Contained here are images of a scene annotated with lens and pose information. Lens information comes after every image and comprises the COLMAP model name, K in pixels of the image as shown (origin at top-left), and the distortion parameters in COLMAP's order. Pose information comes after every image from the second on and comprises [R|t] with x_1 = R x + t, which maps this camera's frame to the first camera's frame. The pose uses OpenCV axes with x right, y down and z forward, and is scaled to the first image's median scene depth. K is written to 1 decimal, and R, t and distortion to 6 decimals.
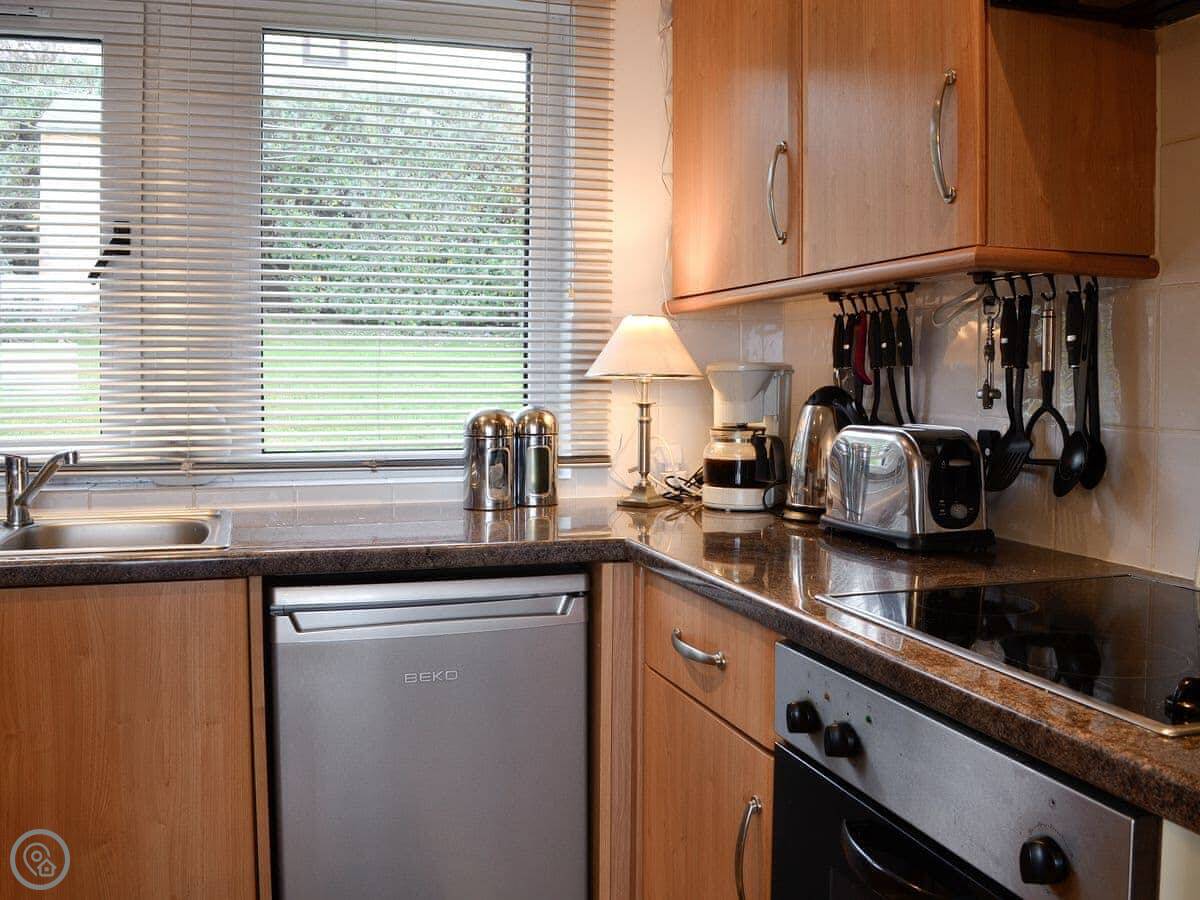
lens RADIAL K [[1130.1, 0, 600.0], [0, 1130.1, 450.0], [0, 0, 1]] dist [-0.018152, -0.034154]
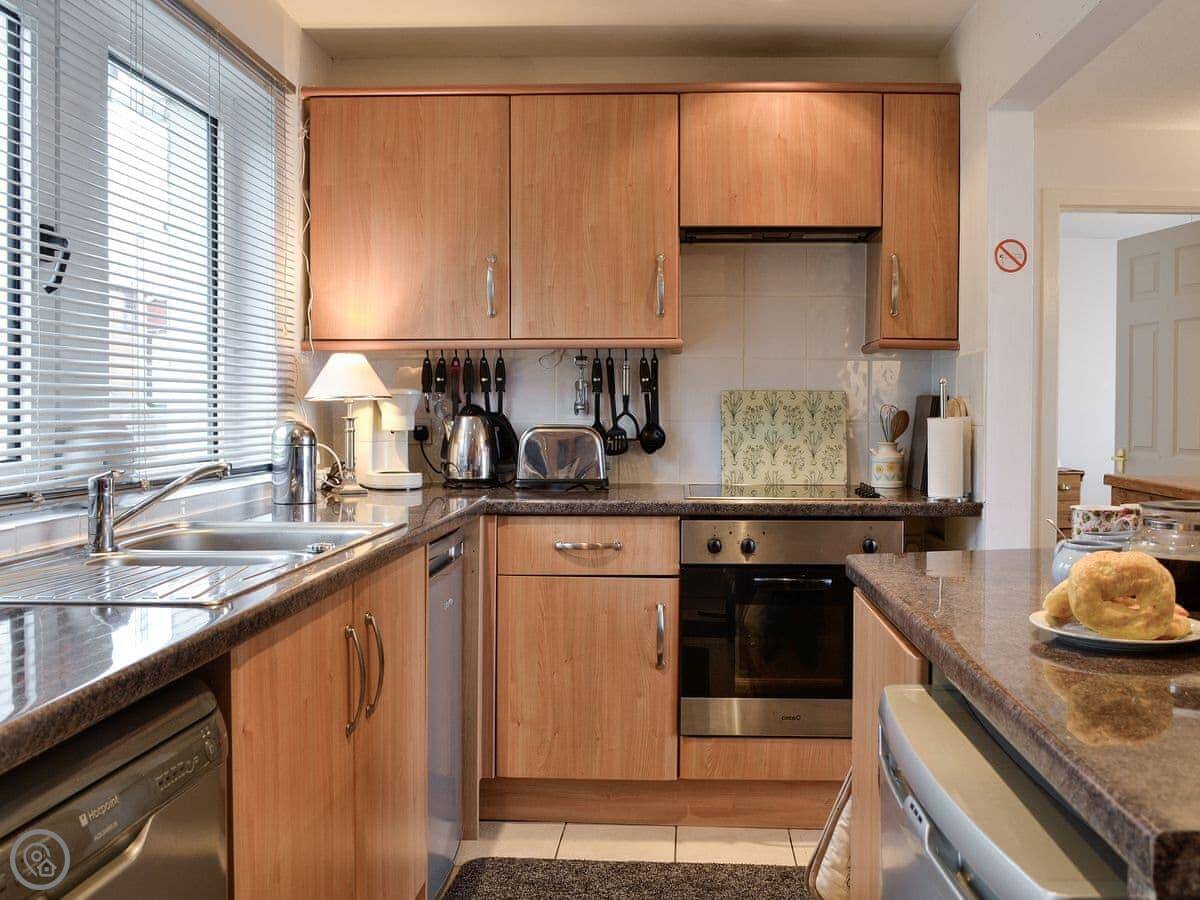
lens RADIAL K [[1130.1, 0, 600.0], [0, 1130.1, 450.0], [0, 0, 1]] dist [-0.018152, -0.034154]
pose [[0.308823, -0.034453, 0.950495, -1.144251], [0.066086, 0.997706, 0.014693, -0.002597], [-0.948821, 0.058277, 0.310391, 0.286469]]
